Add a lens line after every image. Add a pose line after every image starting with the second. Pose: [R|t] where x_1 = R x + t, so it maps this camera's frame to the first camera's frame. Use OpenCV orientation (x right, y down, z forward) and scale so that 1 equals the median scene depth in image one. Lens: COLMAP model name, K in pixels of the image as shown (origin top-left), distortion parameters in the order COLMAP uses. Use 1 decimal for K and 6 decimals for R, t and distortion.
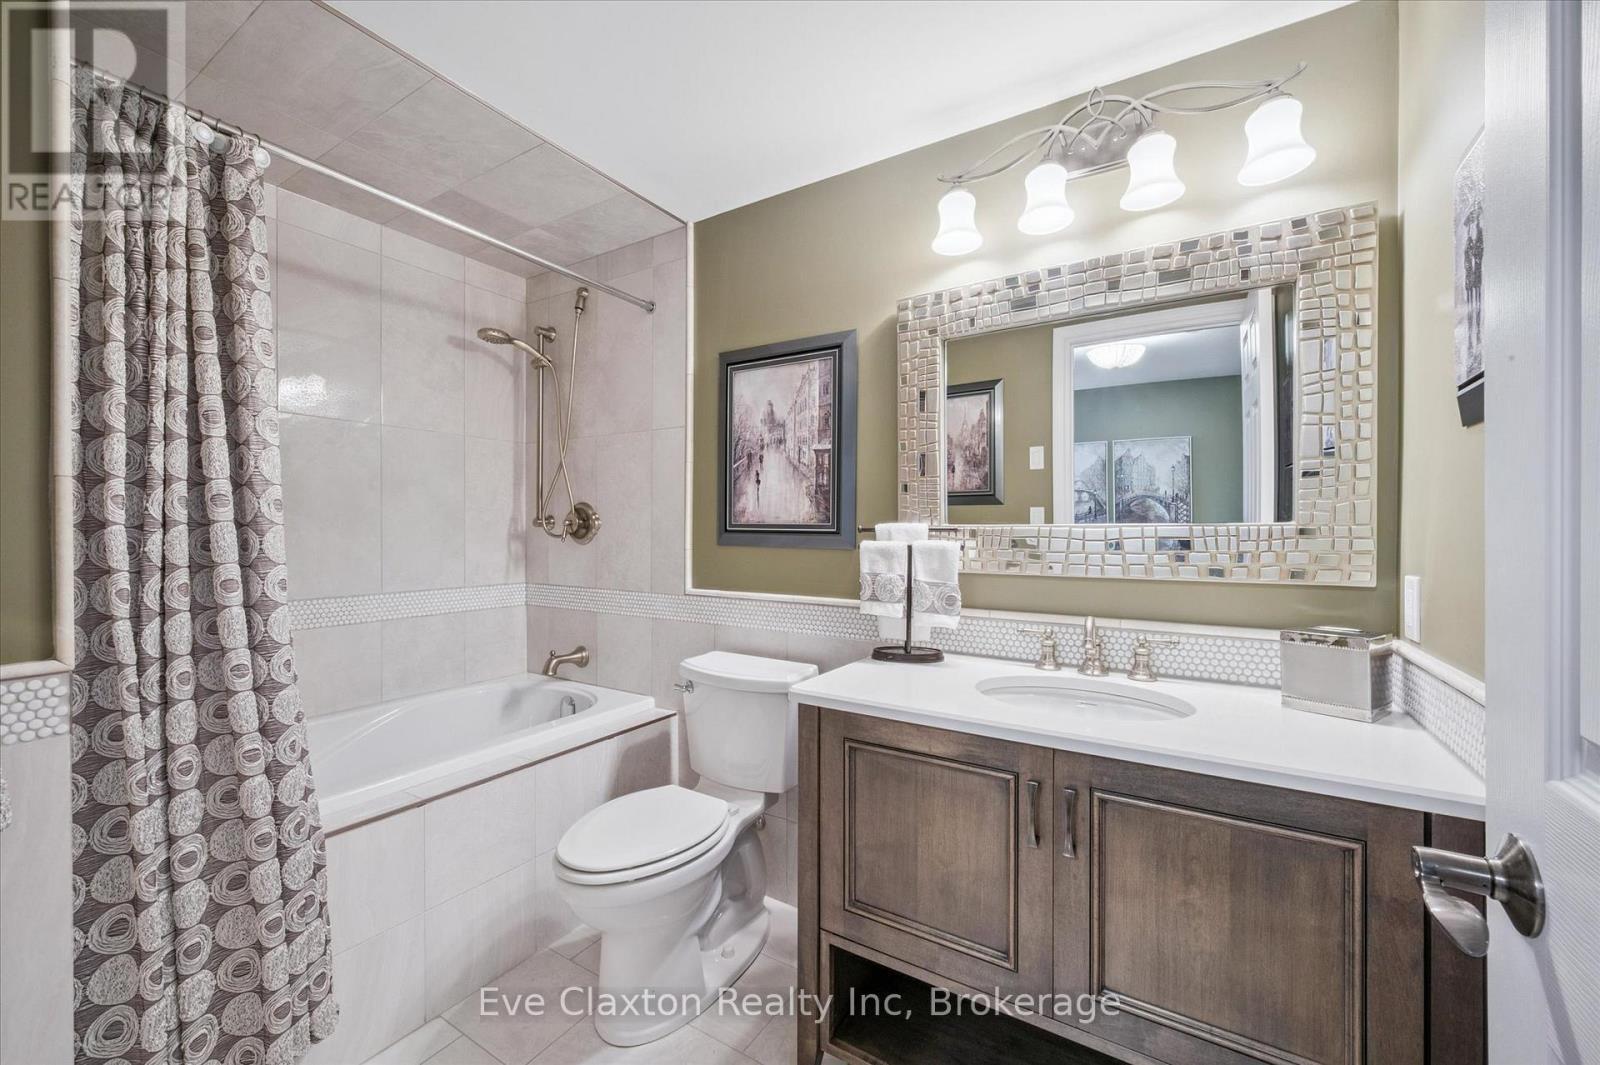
lens RADIAL K [[627.6, 0, 800.5], [0, 627.6, 532.0], [0, 0, 1]] dist [-0.004360, -0.000242]
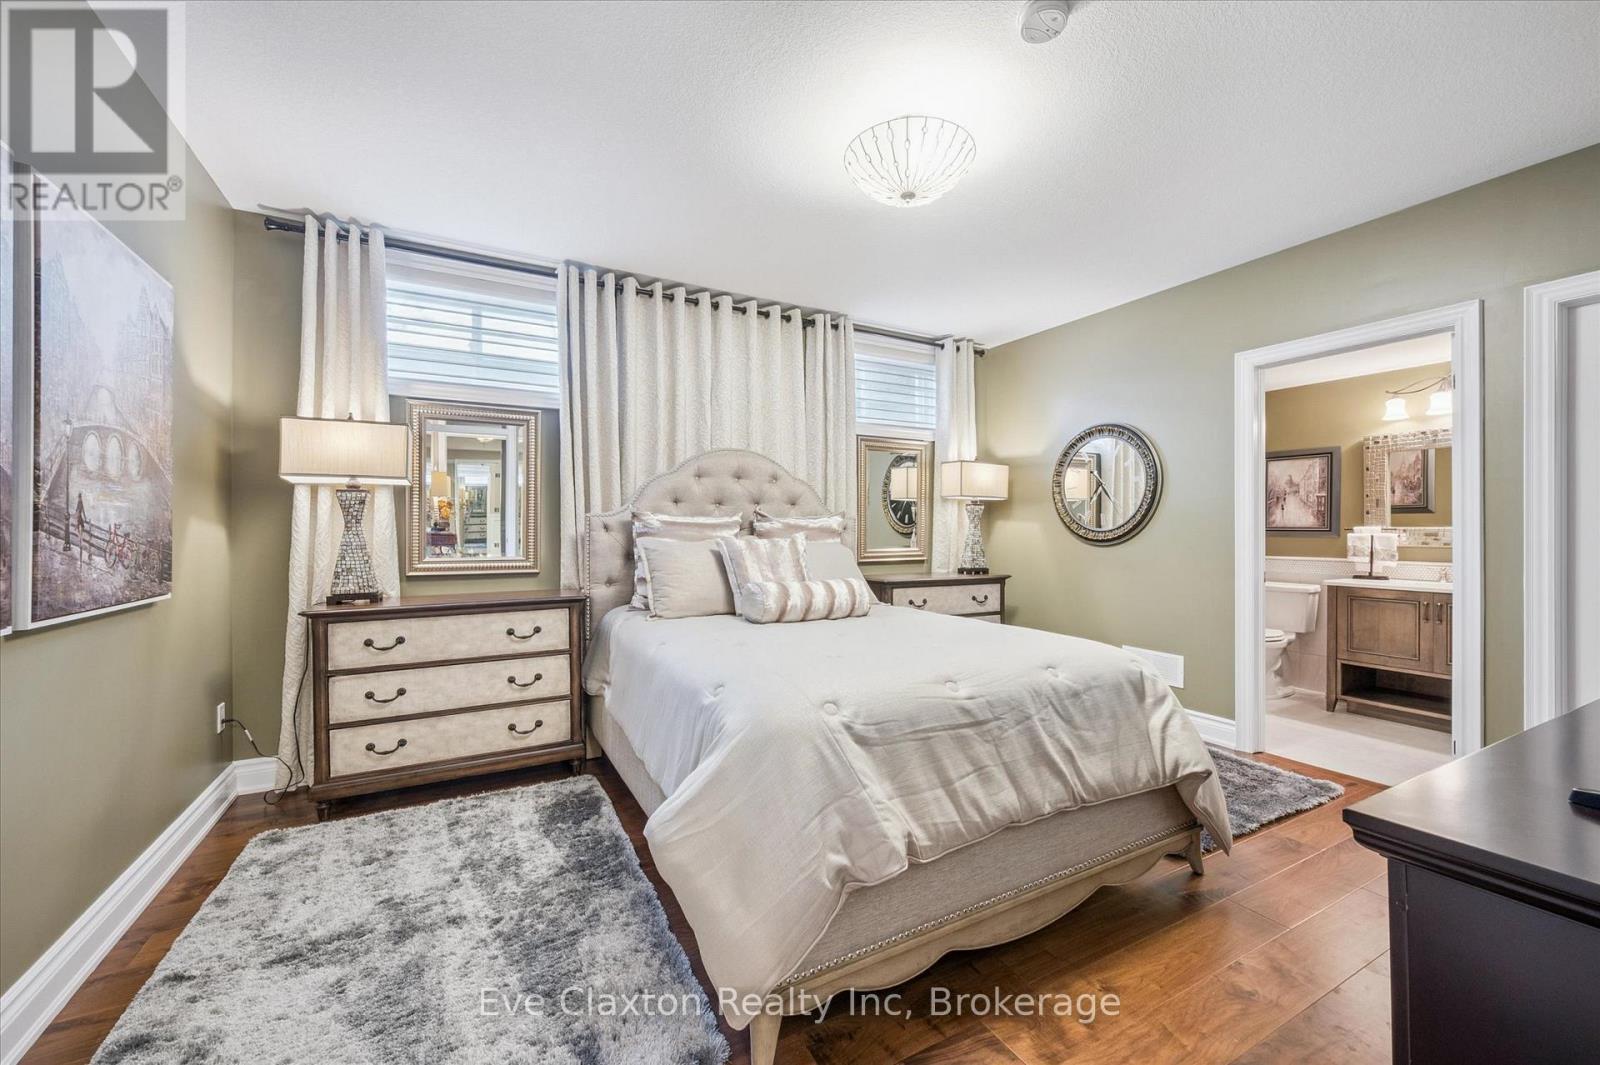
lens RADIAL K [[627.6, 0, 799.5], [0, 627.6, 534.0], [0, 0, 1]] dist [-0.004360, -0.000242]
pose [[0.867231, -0.002964, -0.497897, -0.573557], [0.004616, 0.999987, 0.002086, 0.000322], [0.497884, -0.004107, 0.867234, -2.351702]]
